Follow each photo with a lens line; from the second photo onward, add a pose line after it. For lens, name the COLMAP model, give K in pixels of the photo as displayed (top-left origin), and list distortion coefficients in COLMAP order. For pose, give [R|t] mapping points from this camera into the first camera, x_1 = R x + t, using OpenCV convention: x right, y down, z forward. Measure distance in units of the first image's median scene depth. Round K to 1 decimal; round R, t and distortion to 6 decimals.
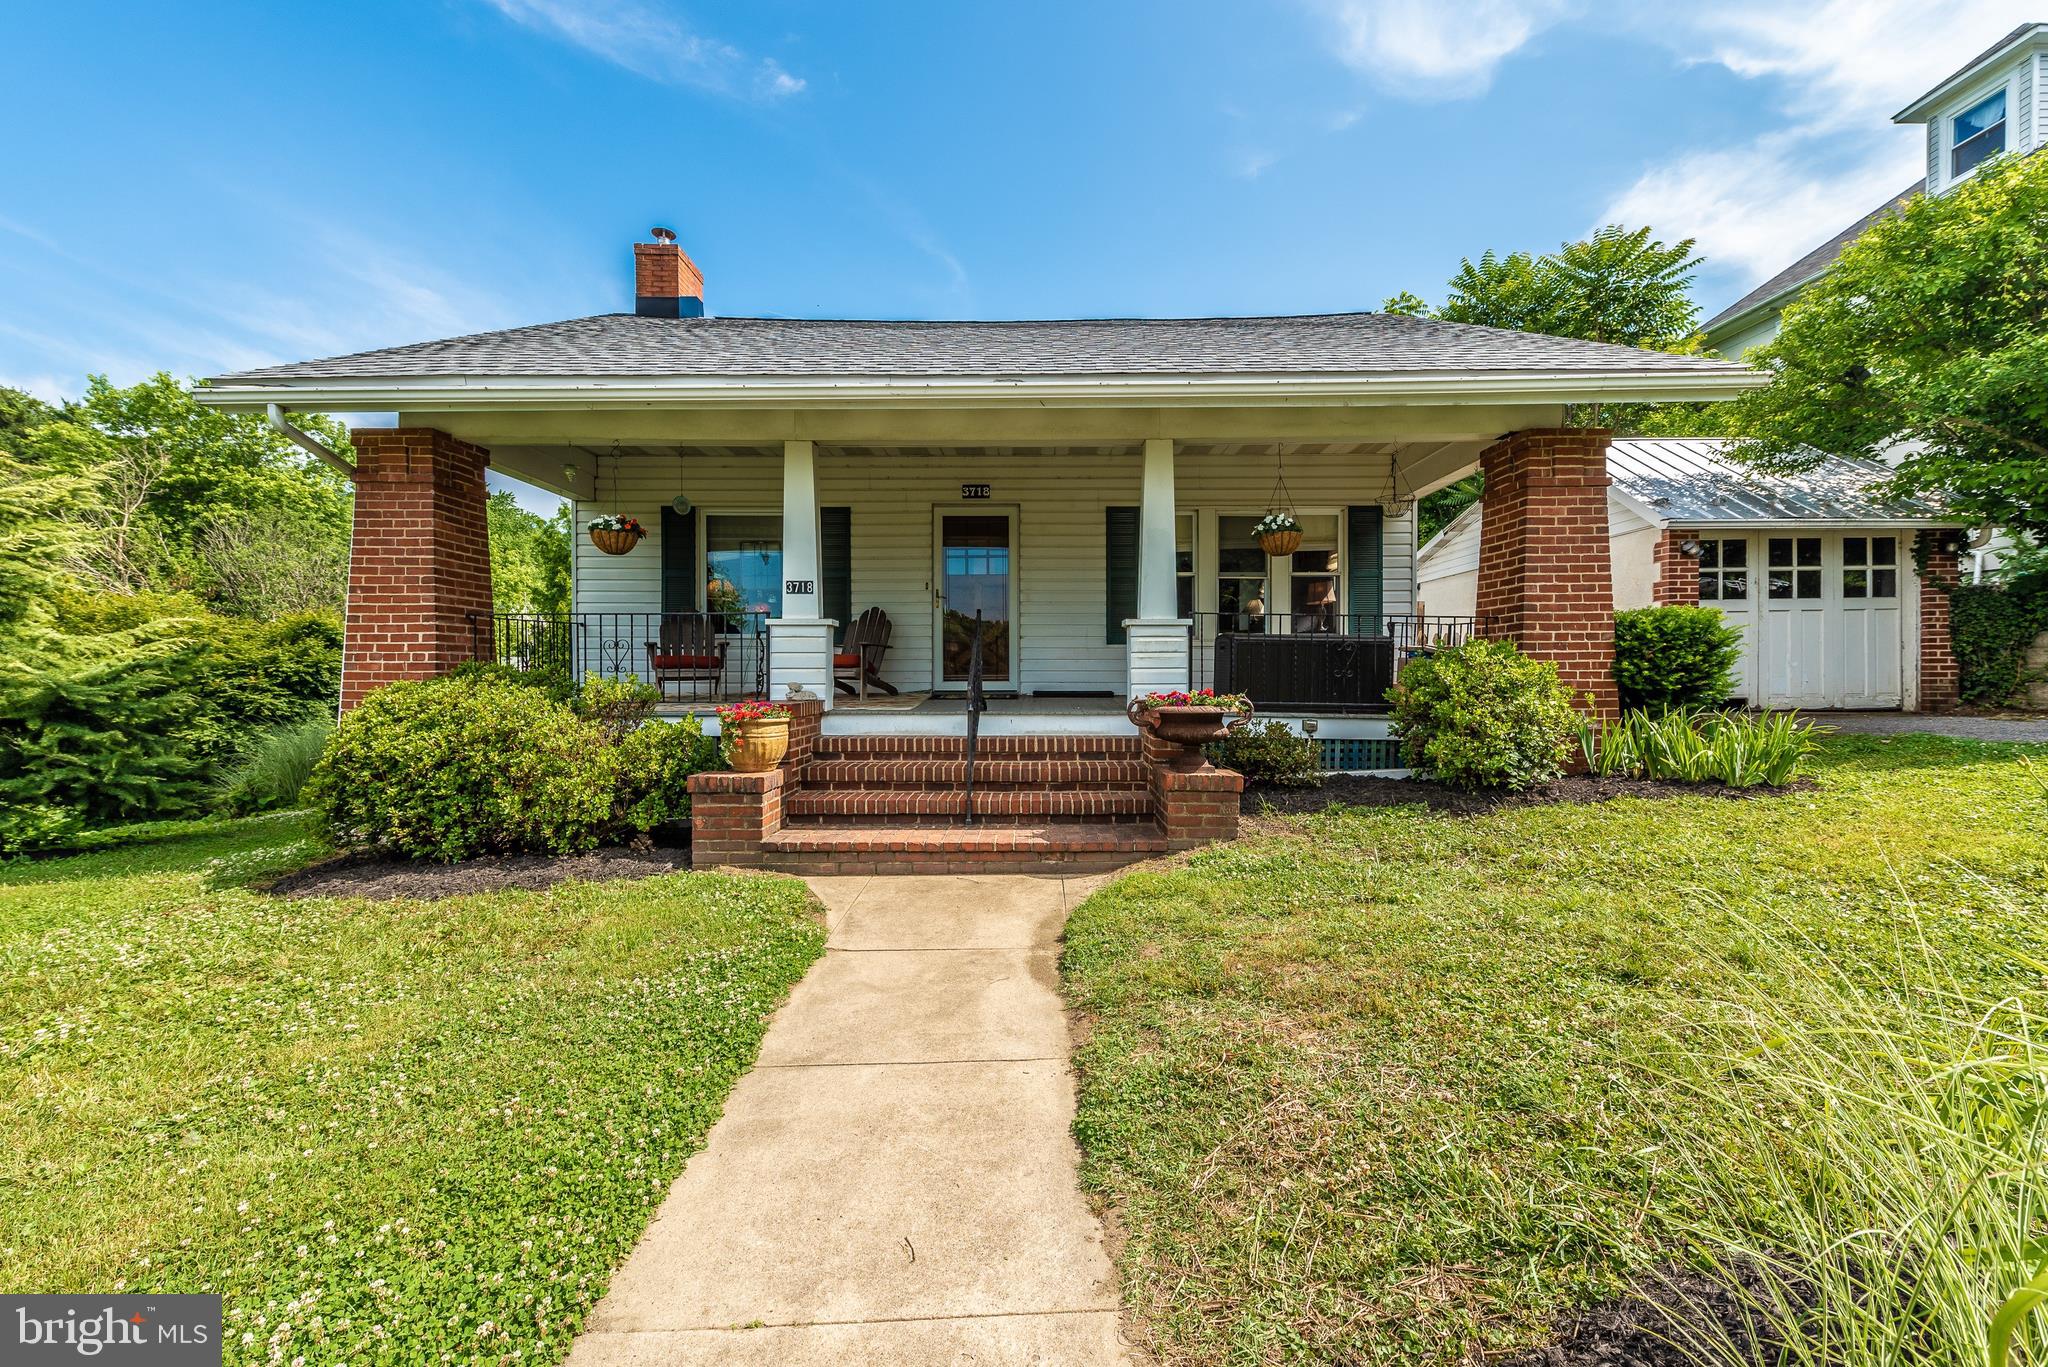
lens RADIAL K [[829.6, 0, 1022.6], [0, 829.6, 681.4], [0, 0, 1]] dist [0.007930, -0.000424]
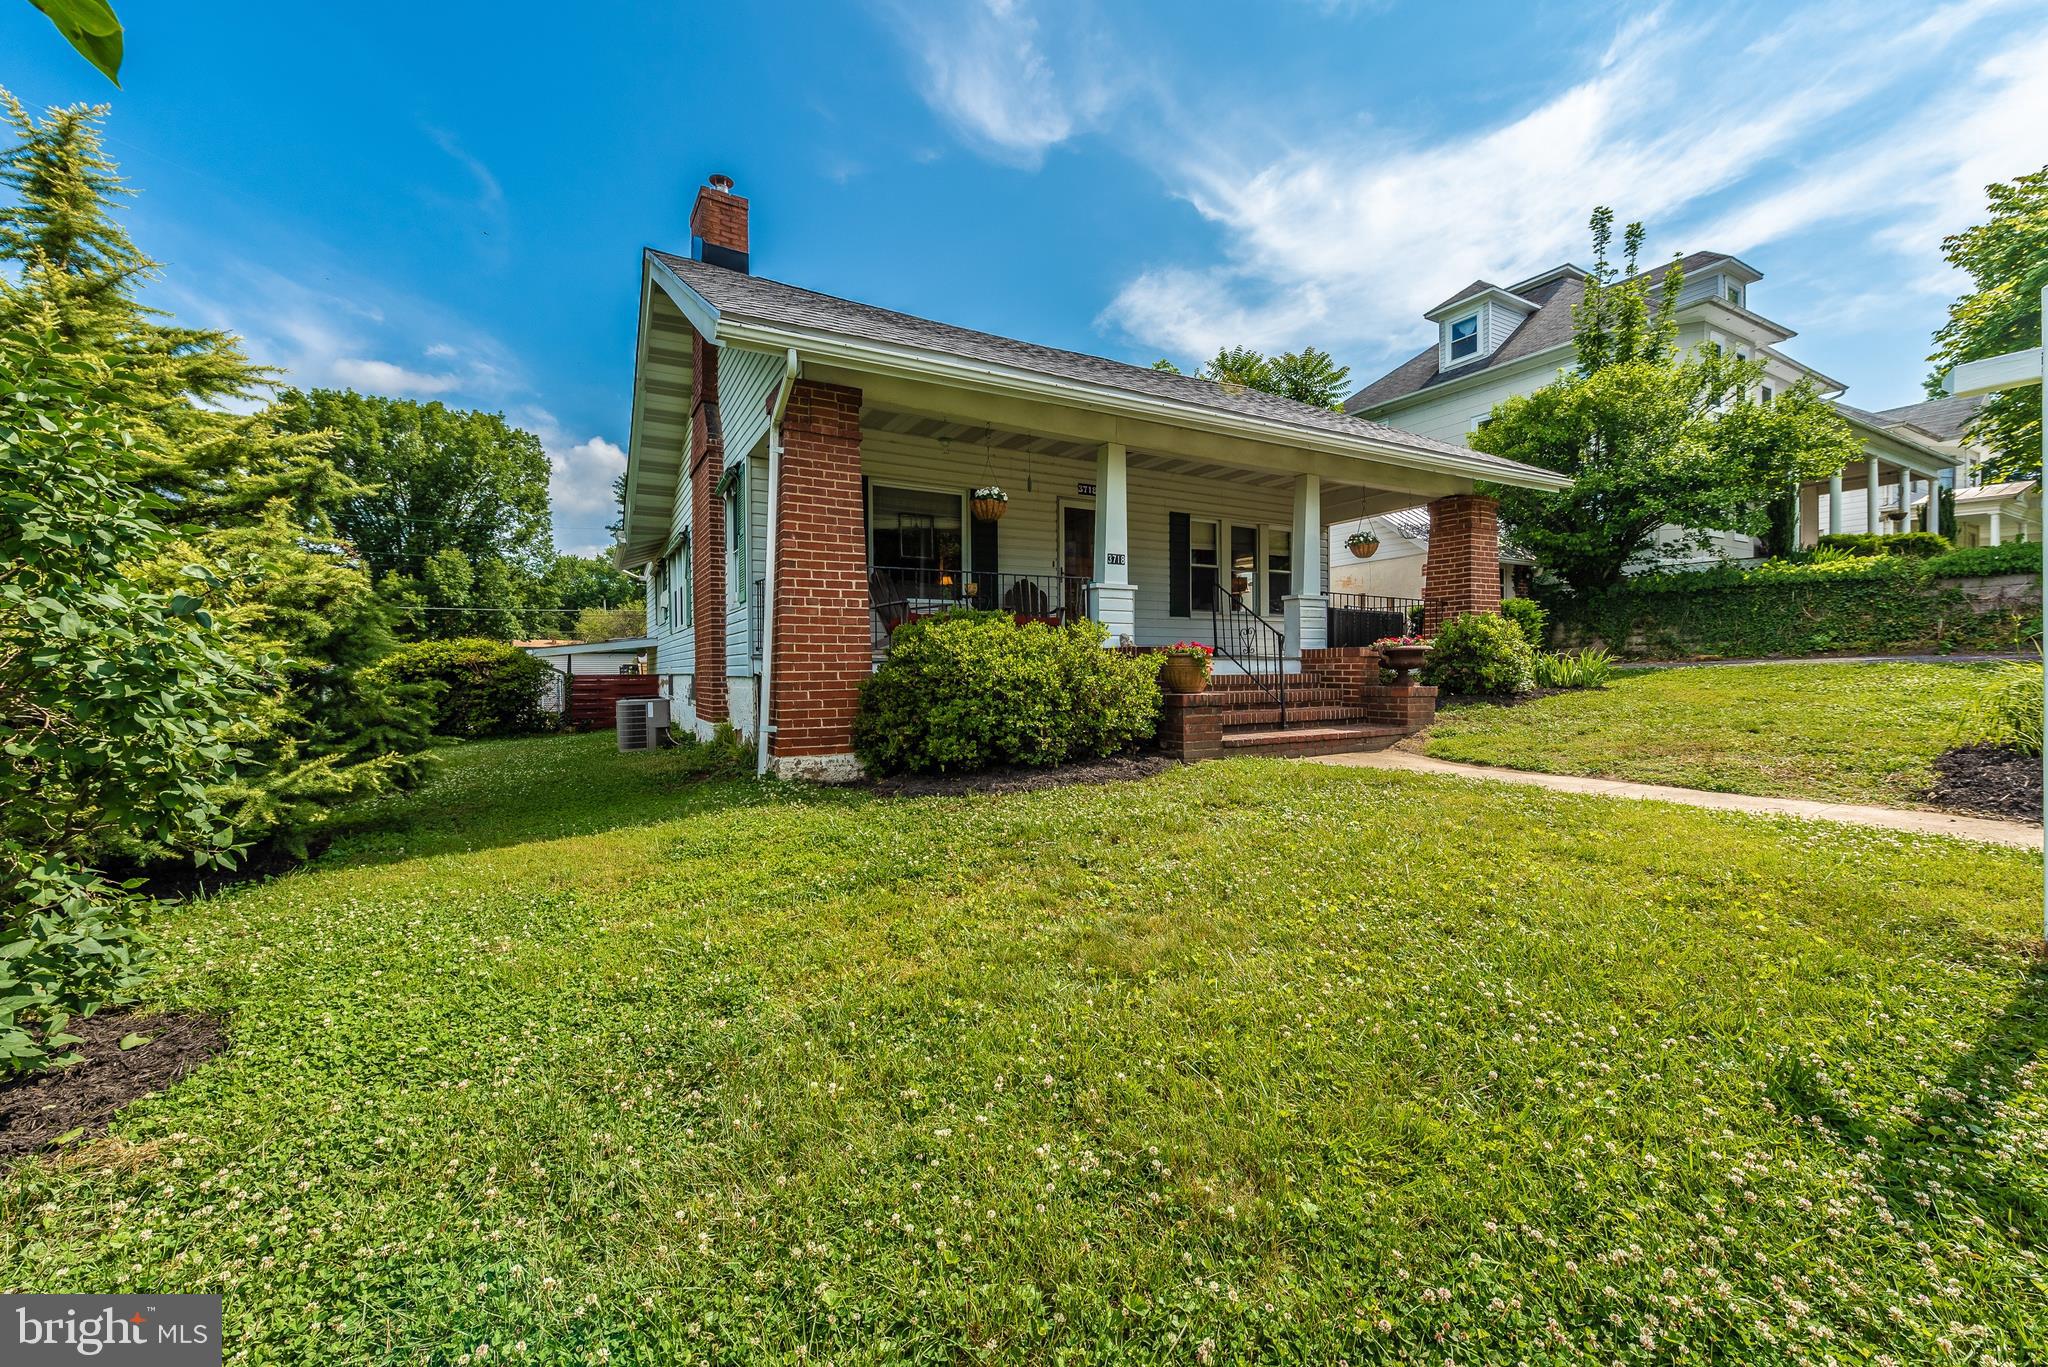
lens RADIAL K [[837.7, 0, 1018.5], [0, 837.7, 699.5], [0, 0, 1]] dist [0.001588, 0.000058]
pose [[0.857610, -0.023590, 0.513759, -1.051805], [0.012693, 0.999614, 0.024711, 0.067060], [-0.514144, -0.014672, 0.857578, -0.028986]]
